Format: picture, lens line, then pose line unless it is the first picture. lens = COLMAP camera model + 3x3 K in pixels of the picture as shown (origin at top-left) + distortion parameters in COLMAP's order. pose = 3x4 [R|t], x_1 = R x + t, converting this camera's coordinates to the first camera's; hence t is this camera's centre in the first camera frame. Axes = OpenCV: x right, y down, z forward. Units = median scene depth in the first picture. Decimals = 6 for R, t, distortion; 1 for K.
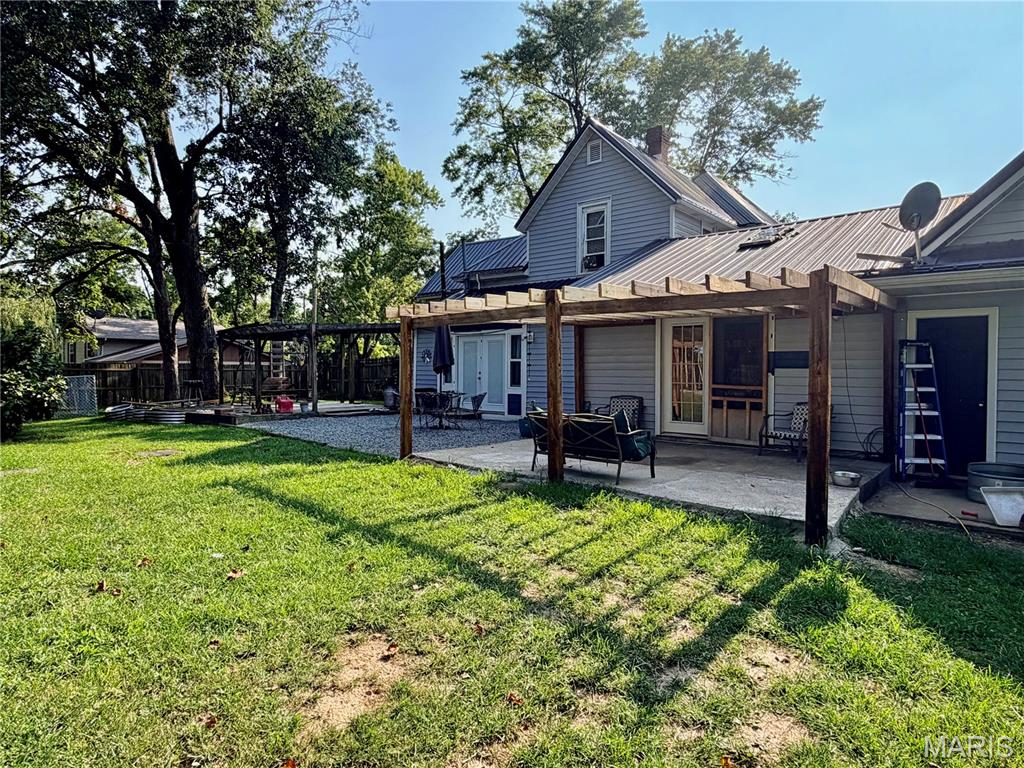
lens RADIAL K [[645.2, 0, 512.0], [0, 645.2, 384.0], [0, 0, 1]] dist [-0.001029, 0.000101]
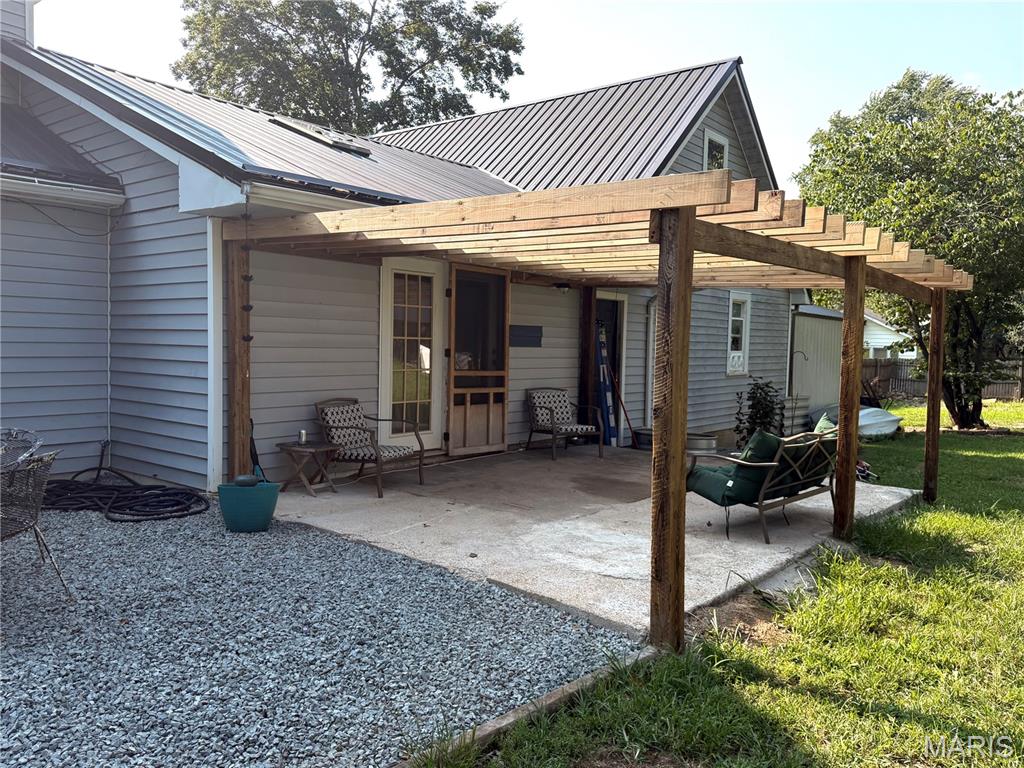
lens RADIAL K [[788.9, 0, 512.0], [0, 788.9, 384.0], [0, 0, 1]] dist [0.081750, -0.124102]
pose [[-0.070797, -0.064625, 0.995395, -0.507065], [-0.006446, 0.997908, 0.064330, -0.038554], [-0.997470, -0.001861, -0.071066, 1.025338]]
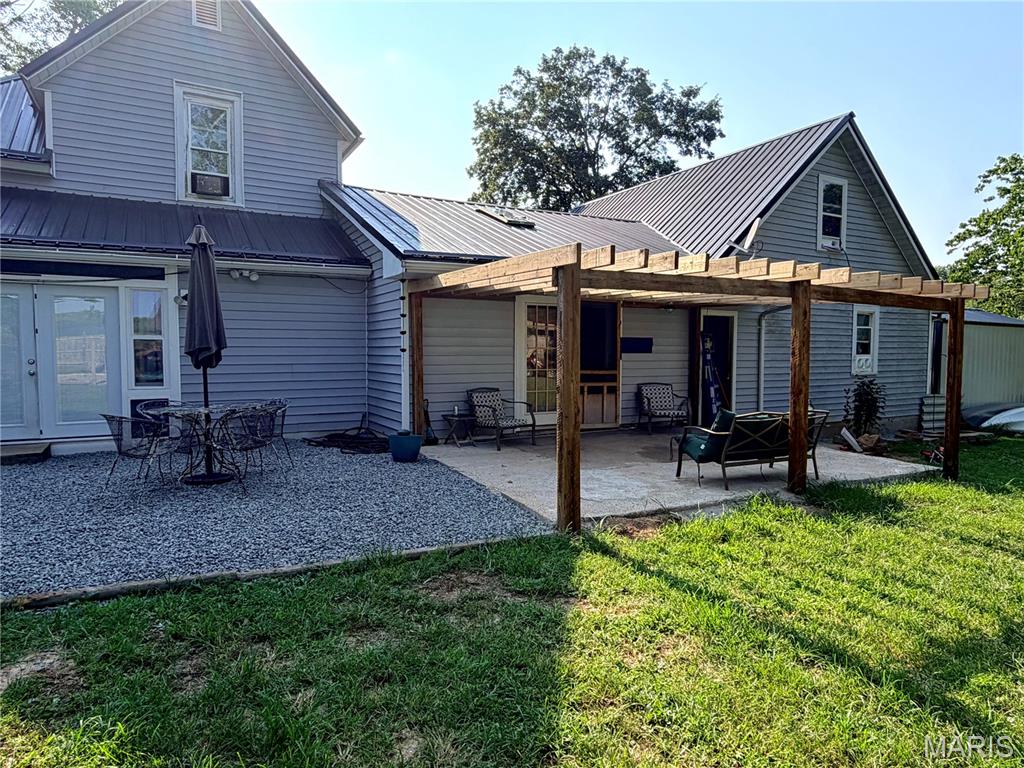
lens RADIAL K [[625.3, 0, 512.0], [0, 625.3, 384.0], [0, 0, 1]] dist [-0.000885, 0.000104]
pose [[0.315568, -0.059436, 0.947040, -0.609739], [0.015494, 0.998226, 0.057486, -0.034466], [-0.948776, -0.003467, 0.315929, 0.816074]]
